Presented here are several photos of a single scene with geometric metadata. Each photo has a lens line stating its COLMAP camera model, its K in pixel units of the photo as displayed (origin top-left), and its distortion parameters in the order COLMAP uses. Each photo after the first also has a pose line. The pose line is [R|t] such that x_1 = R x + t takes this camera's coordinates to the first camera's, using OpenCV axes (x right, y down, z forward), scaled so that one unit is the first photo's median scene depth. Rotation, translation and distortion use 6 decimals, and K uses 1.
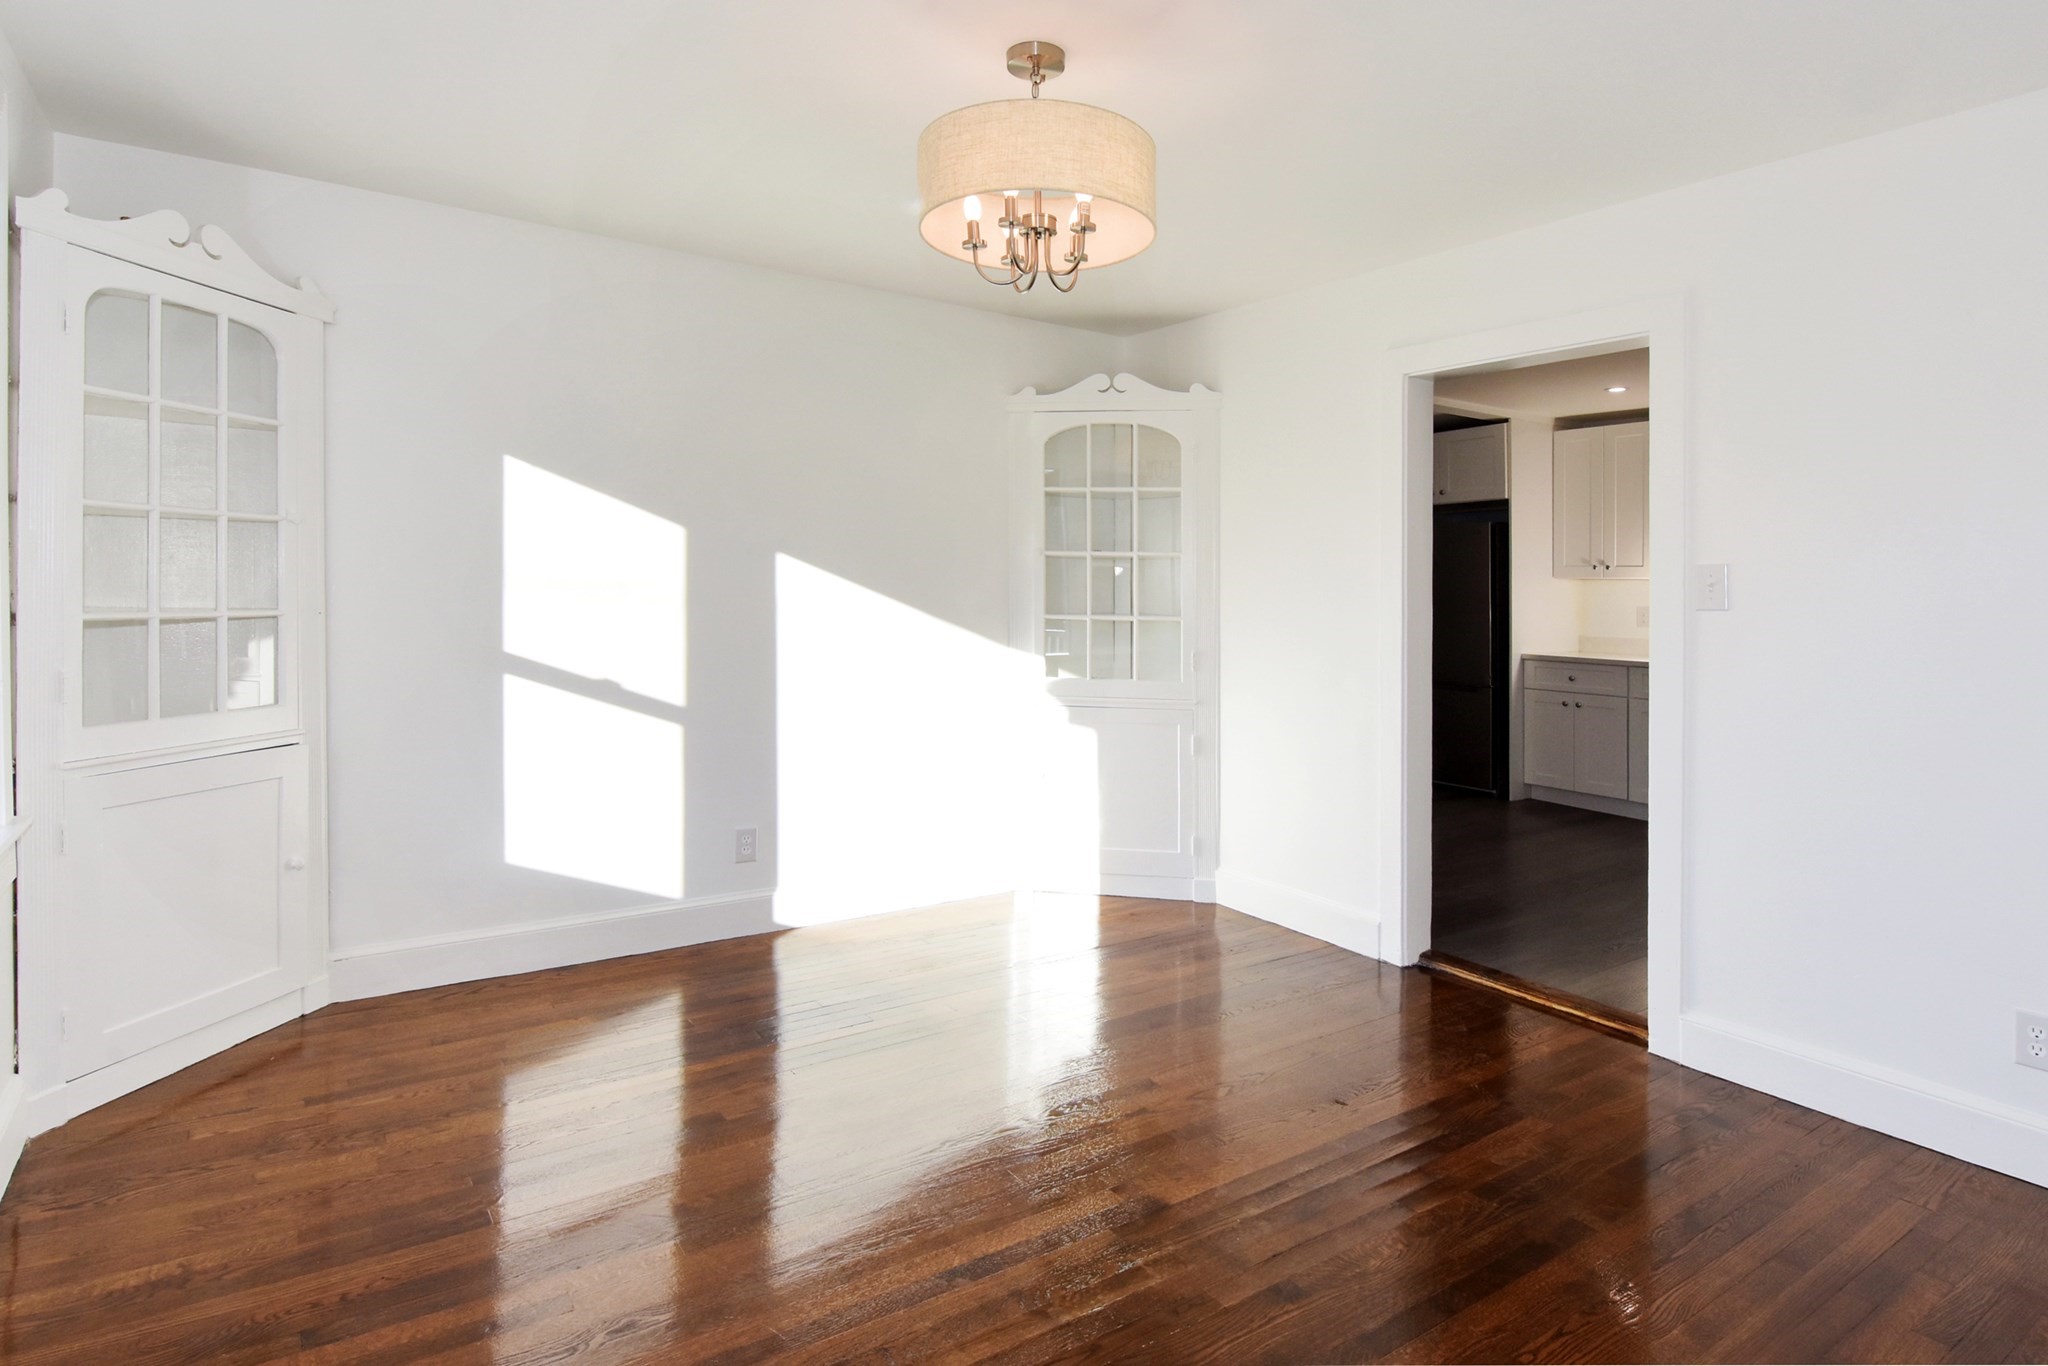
lens RADIAL K [[1125.4, 0, 1024.0], [0, 1125.4, 683.0], [0, 0, 1]] dist [0.005555, 0.000513]
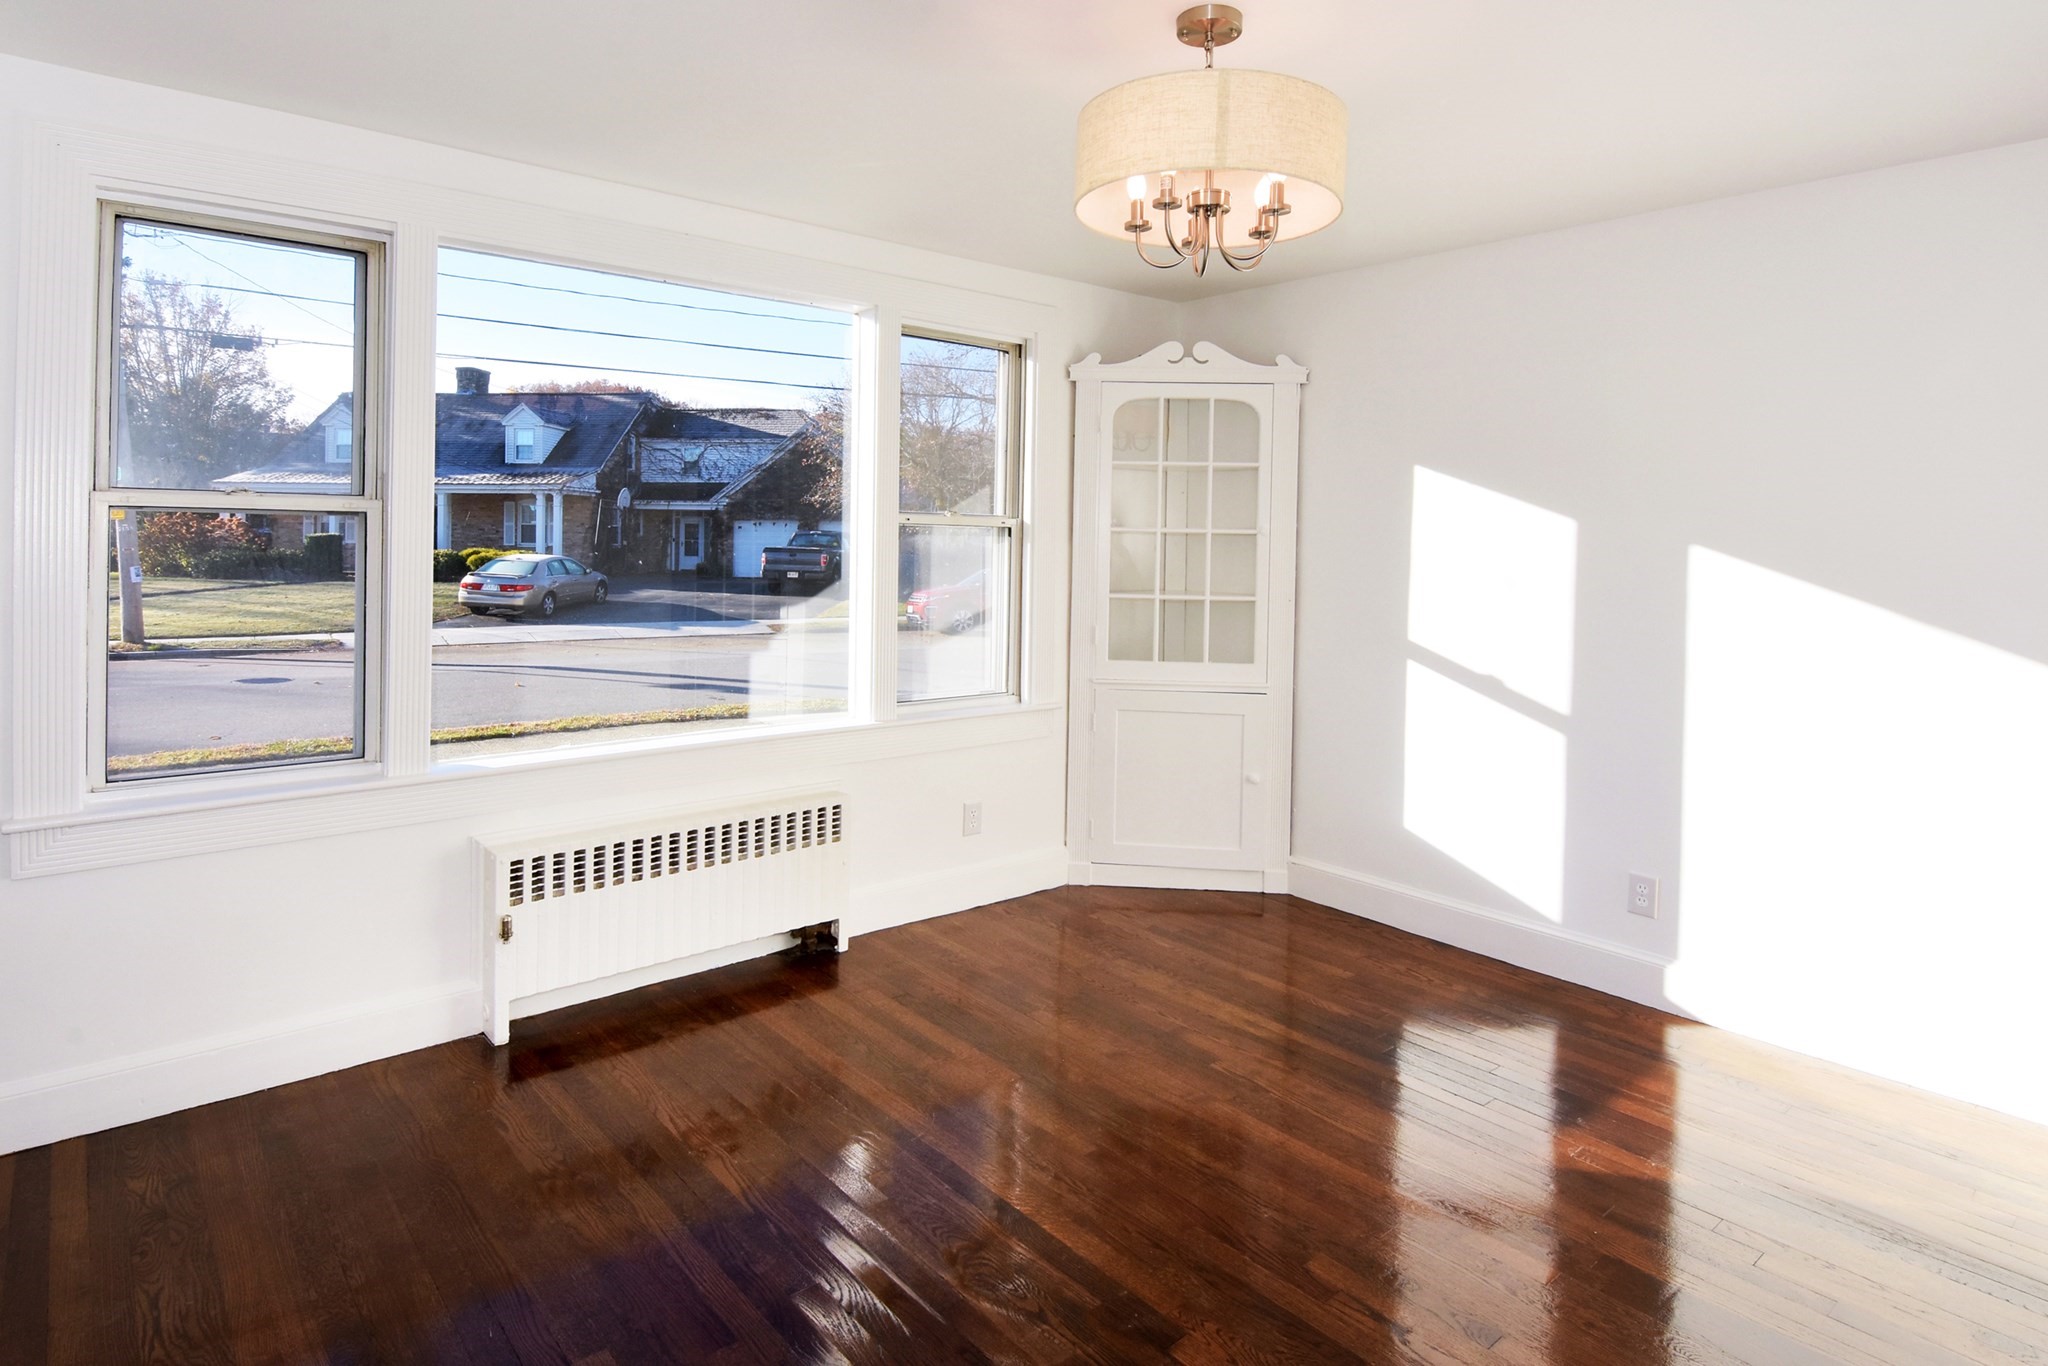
lens RADIAL K [[1106.8, 0, 1016.3], [0, 1106.8, 607.2], [0, 0, 1]] dist [0.006474, -0.016659]
pose [[0.076719, 0.036526, -0.996383, 0.600374], [-0.098396, 0.994728, 0.028889, -0.052214], [0.992186, 0.095824, 0.079909, 0.519102]]
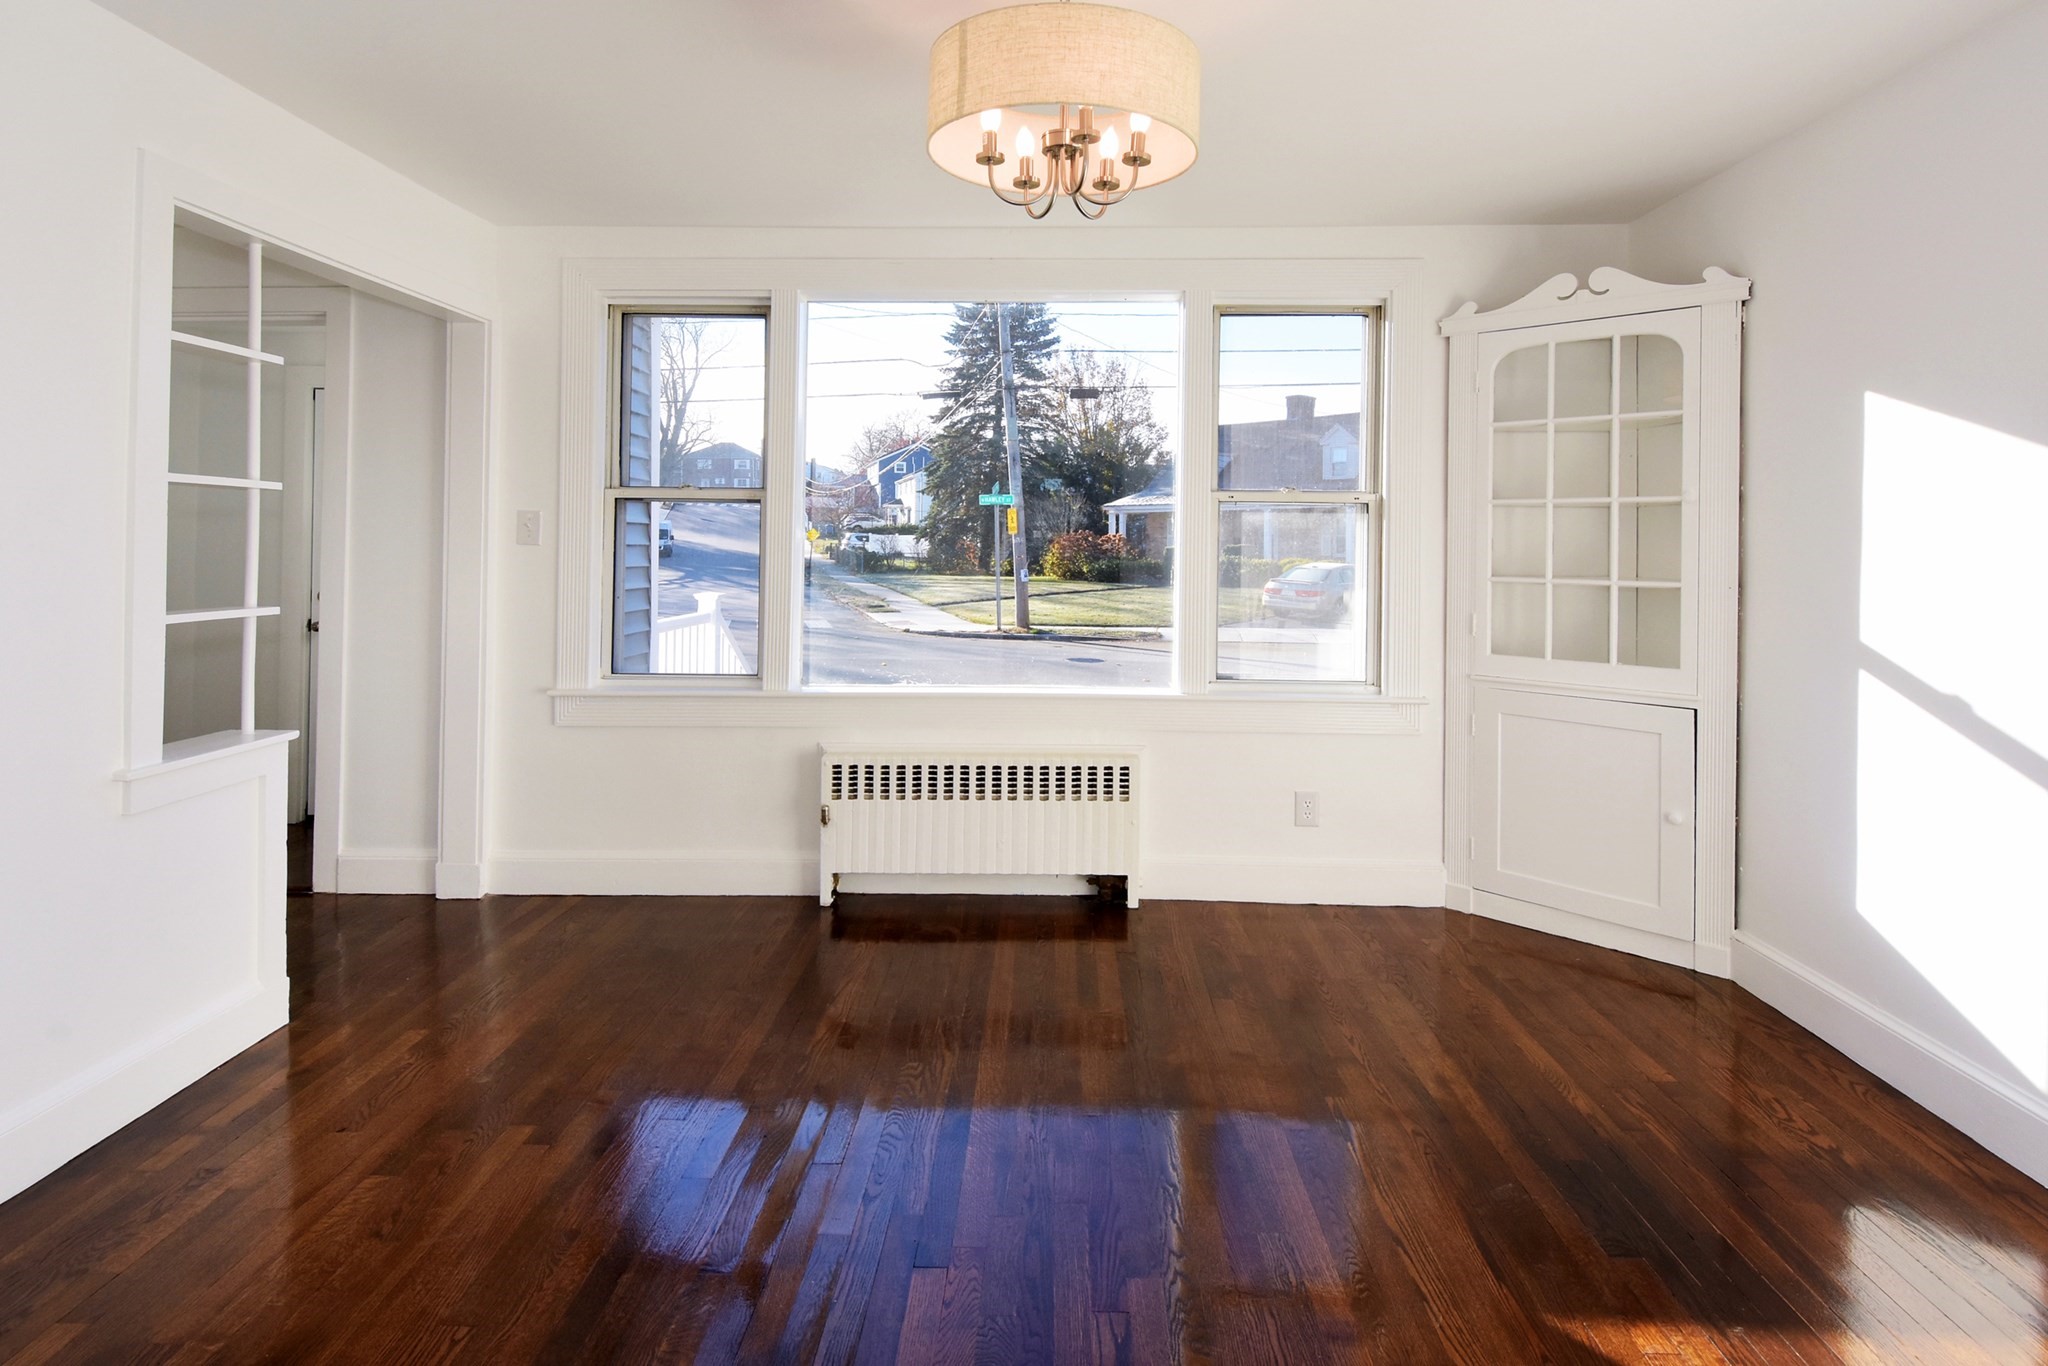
lens RADIAL K [[1095.0, 0, 1030.3], [0, 1095.0, 582.5], [0, 0, 1]] dist [0.005282, -0.017767]
pose [[-0.602351, -0.001048, -0.798230, 0.489082], [-0.090442, 0.993649, 0.066944, -0.065989], [0.793091, 0.112518, -0.598621, 0.985722]]
